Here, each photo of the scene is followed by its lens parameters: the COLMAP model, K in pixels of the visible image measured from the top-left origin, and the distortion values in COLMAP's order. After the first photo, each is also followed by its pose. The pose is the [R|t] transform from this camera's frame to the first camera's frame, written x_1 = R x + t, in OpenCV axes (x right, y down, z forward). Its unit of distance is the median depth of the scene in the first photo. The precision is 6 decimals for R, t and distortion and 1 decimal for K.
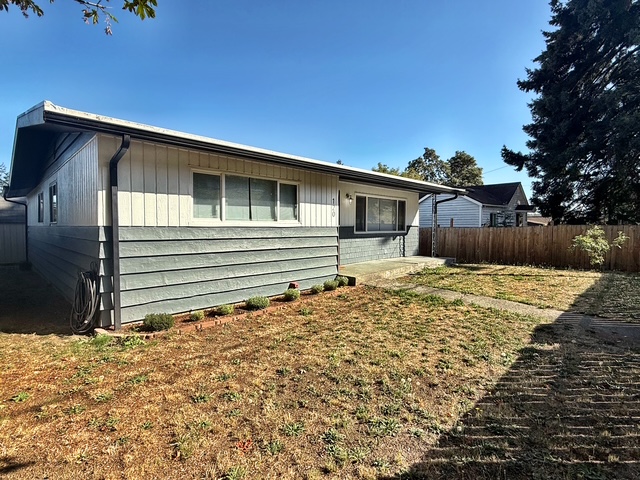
lens RADIAL K [[323.8, 0, 319.7], [0, 323.8, 239.7], [0, 0, 1]] dist [0.001153, 0.000019]
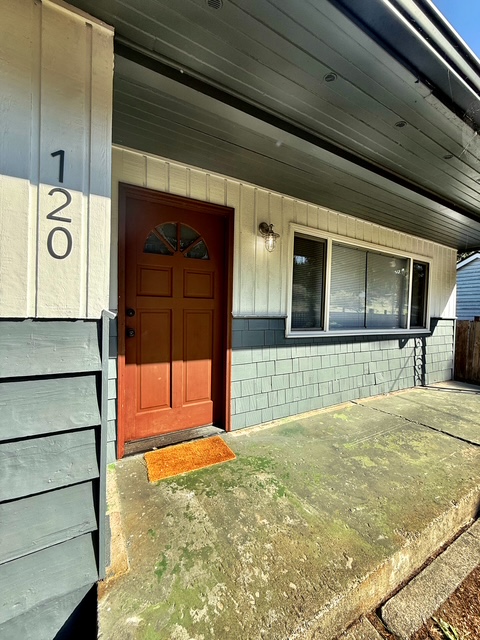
lens RADIAL K [[252.1, 0, 241.8], [0, 252.1, 320.8], [0, 0, 1]] dist [-0.000096, 0.000070]
pose [[0.960291, 0.024316, -0.277939, 0.117824], [-0.029149, 0.999487, -0.013270, -0.027269], [0.277473, 0.020845, 0.960507, 0.617333]]
